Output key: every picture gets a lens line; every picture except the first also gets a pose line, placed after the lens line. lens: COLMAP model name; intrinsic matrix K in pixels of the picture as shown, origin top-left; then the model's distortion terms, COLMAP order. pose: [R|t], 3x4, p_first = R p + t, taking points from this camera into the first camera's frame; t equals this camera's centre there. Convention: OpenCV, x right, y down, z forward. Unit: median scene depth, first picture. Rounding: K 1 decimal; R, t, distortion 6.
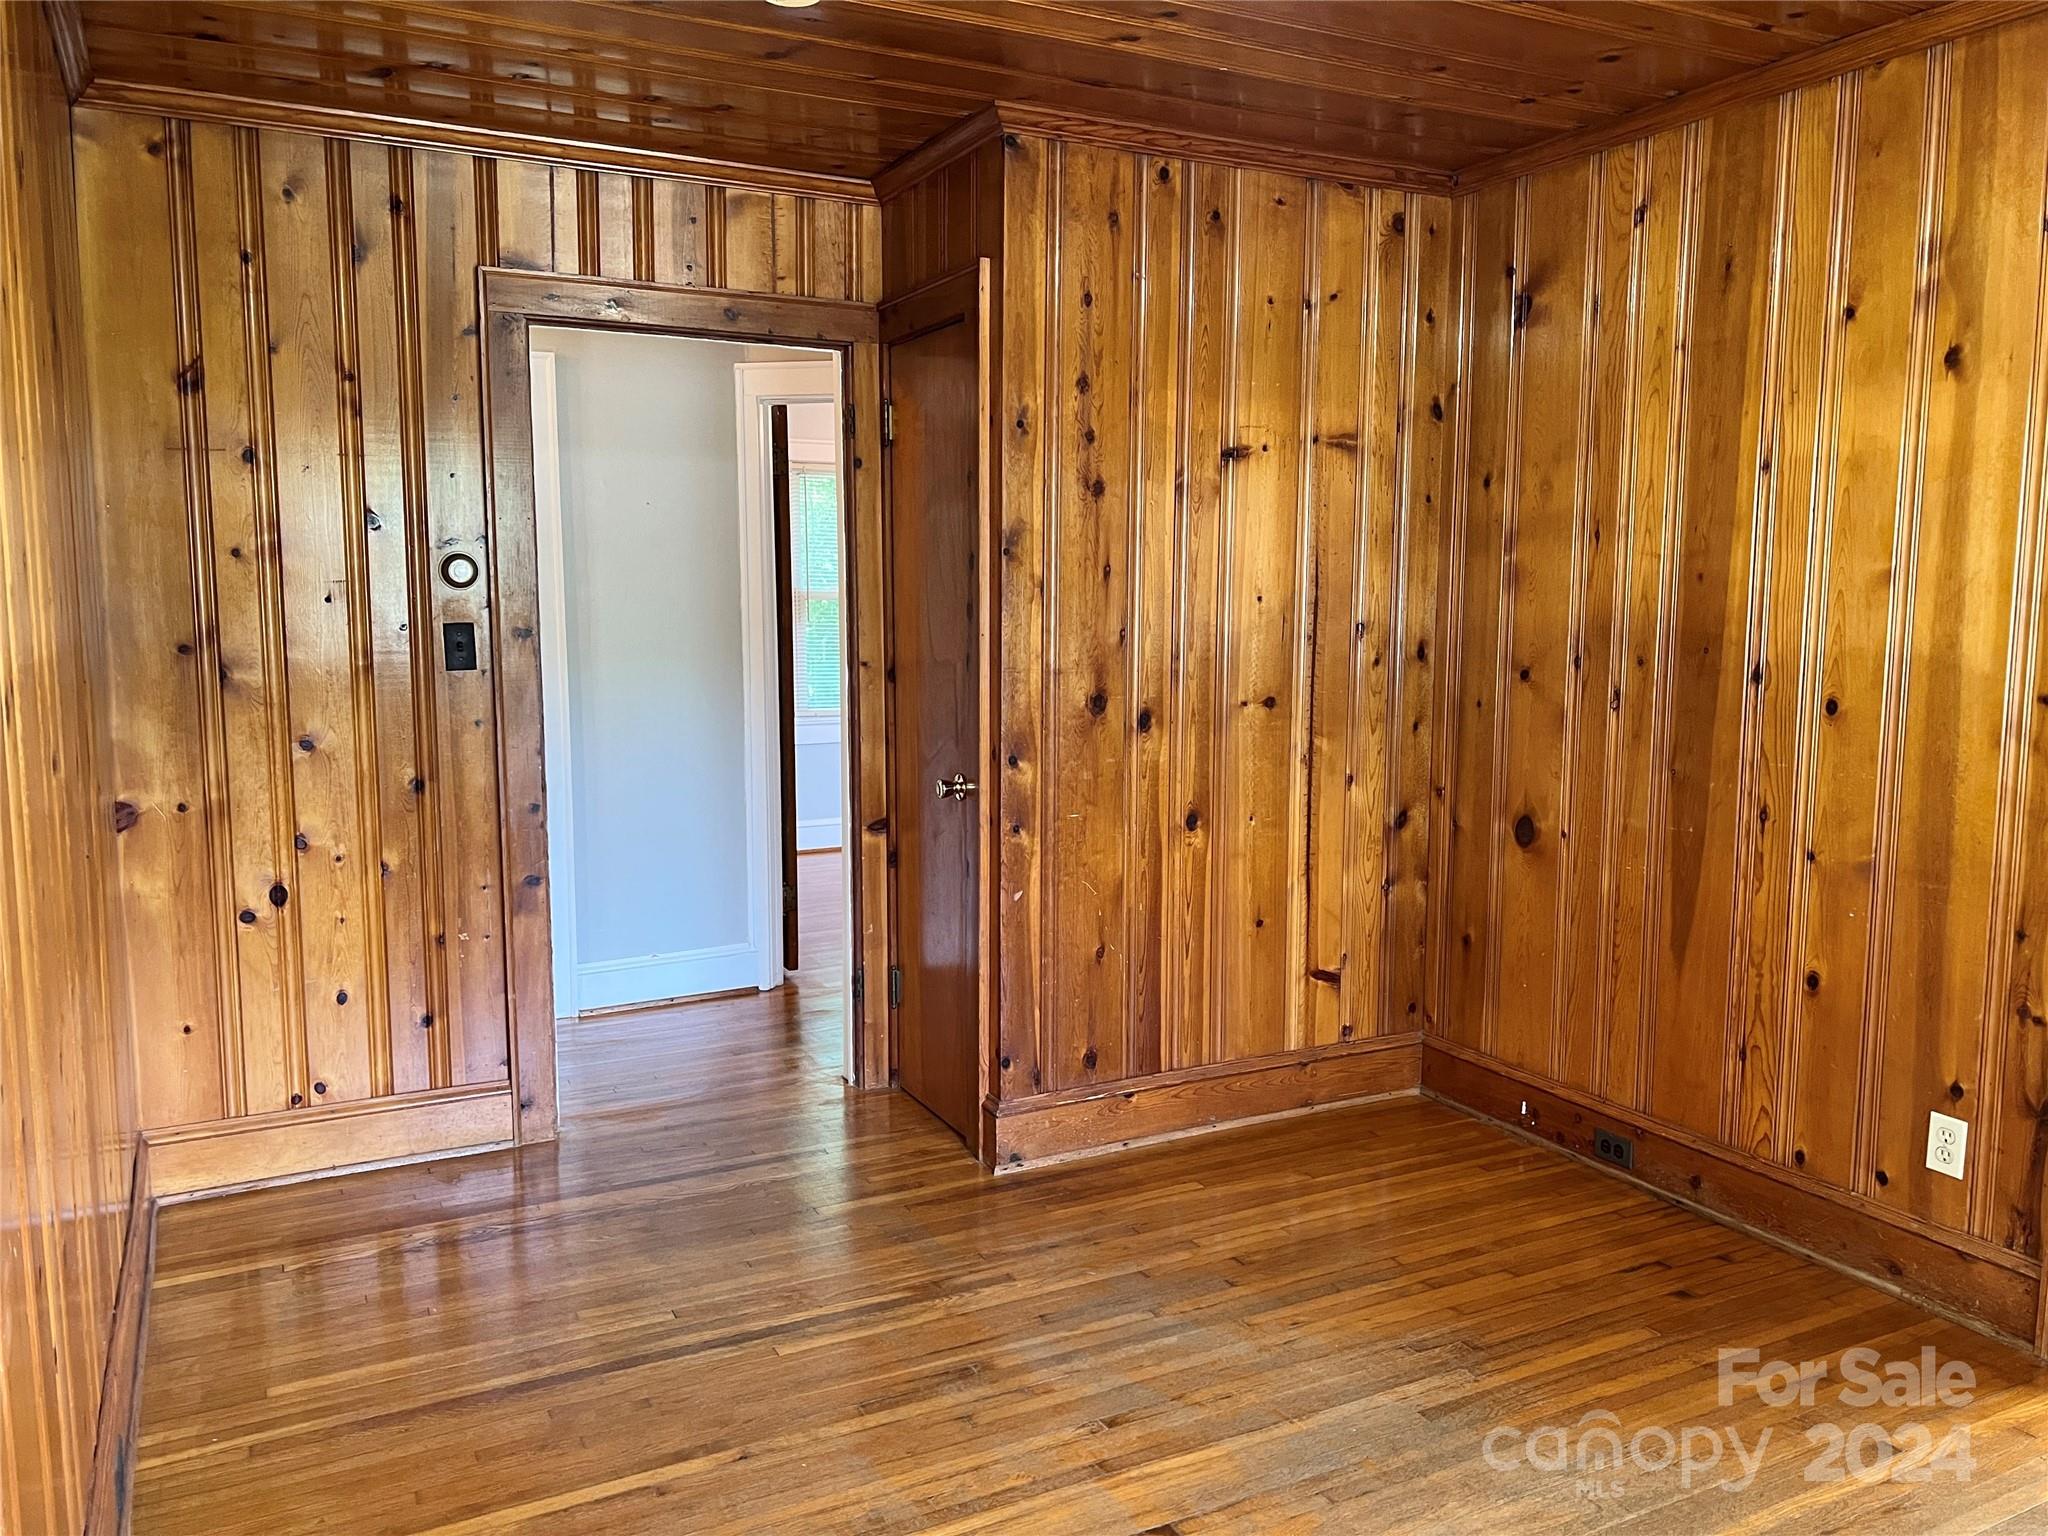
lens RADIAL K [[1554.3, 0, 1018.7], [0, 1554.3, 768.7], [0, 0, 1]] dist [0.064486, -0.073309]
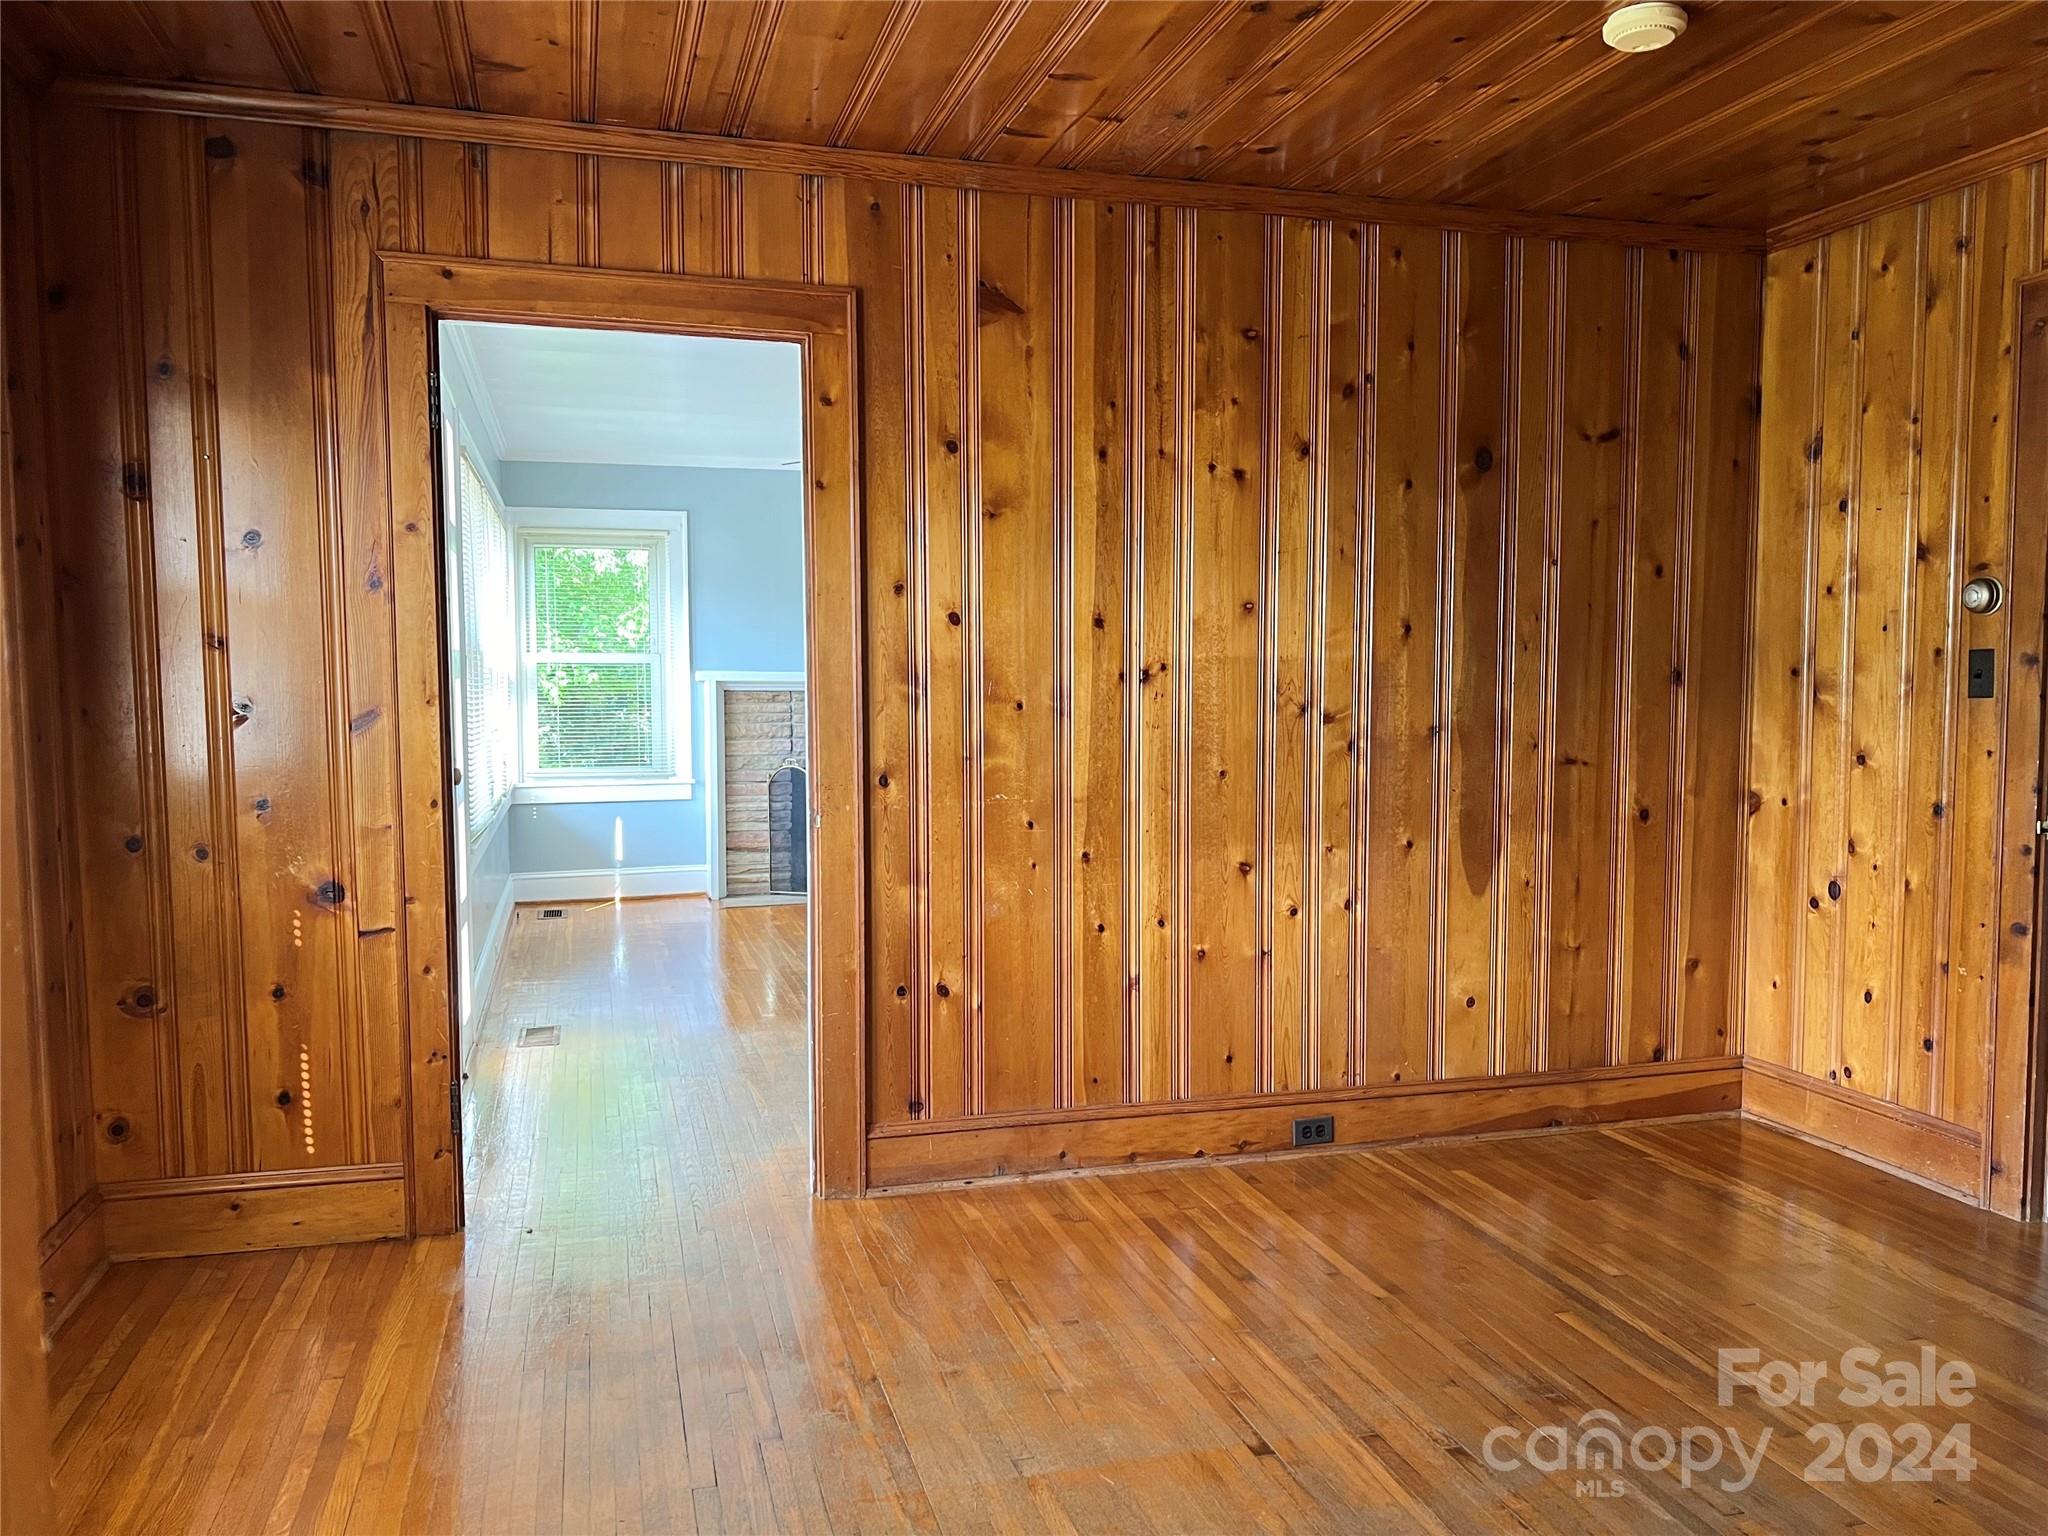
lens RADIAL K [[1554.3, 0, 1059.3], [0, 1554.3, 788.0], [0, 0, 1]] dist [0.064486, -0.073309]
pose [[-0.178857, 0.070819, -0.981323, 0.916008], [-0.115398, 0.989012, 0.092407, -0.040497], [0.977084, 0.129770, -0.168719, 0.786888]]
